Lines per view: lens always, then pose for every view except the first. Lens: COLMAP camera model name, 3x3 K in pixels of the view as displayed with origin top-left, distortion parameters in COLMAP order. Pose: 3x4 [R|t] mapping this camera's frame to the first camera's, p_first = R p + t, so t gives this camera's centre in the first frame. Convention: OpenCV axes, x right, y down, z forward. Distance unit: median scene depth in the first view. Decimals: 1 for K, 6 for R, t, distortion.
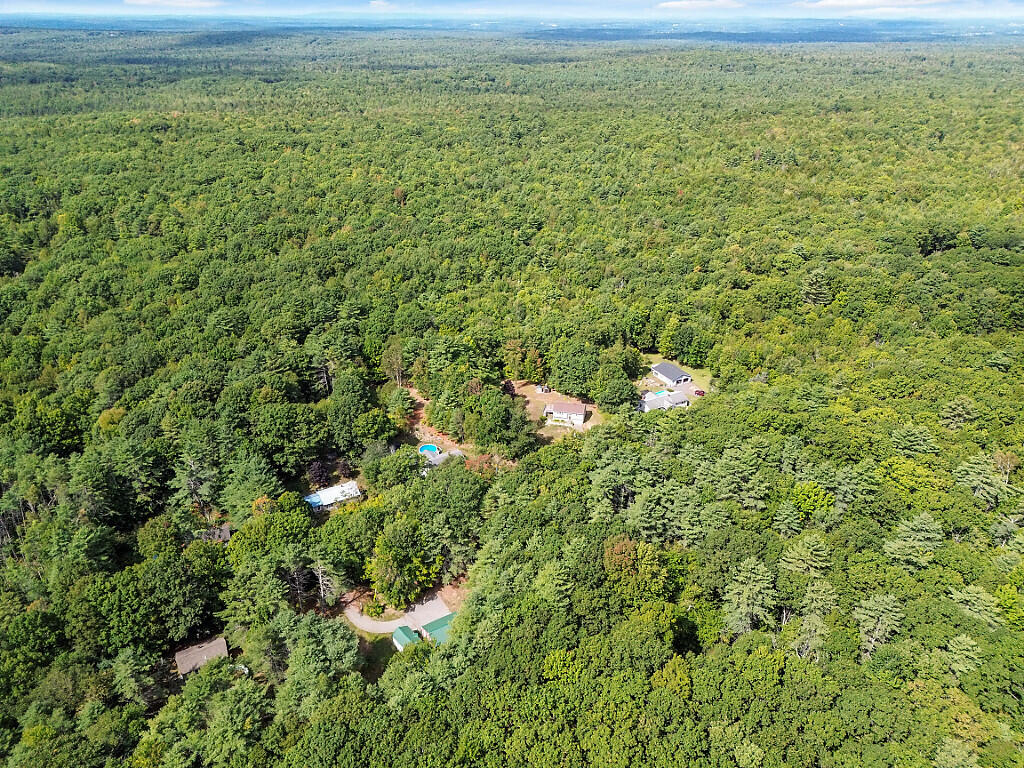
lens RADIAL K [[718.3, 0, 512.0], [0, 718.3, 384.0], [0, 0, 1]] dist [0.073173, -0.062318]
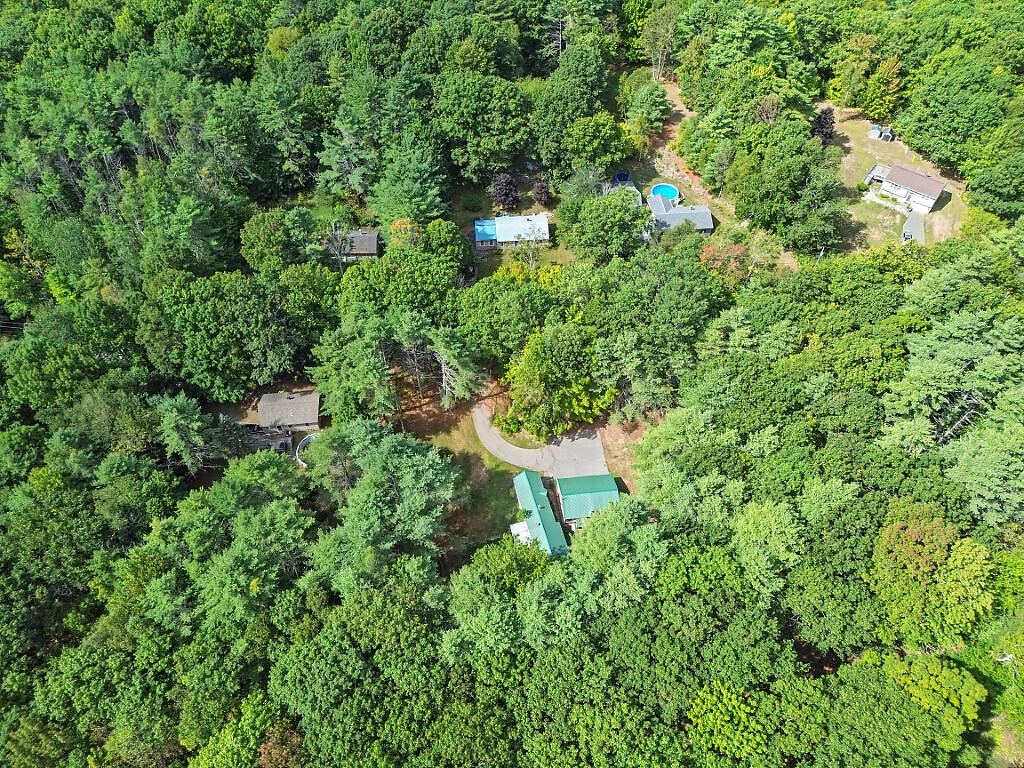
lens RADIAL K [[718.3, 0, 512.0], [0, 718.3, 384.0], [0, 0, 1]] dist [0.073173, -0.062318]
pose [[0.907155, 0.332149, -0.258354, -0.012369], [-0.188795, 0.869964, 0.455543, -0.036812], [0.376067, -0.364472, 0.851900, 0.320525]]
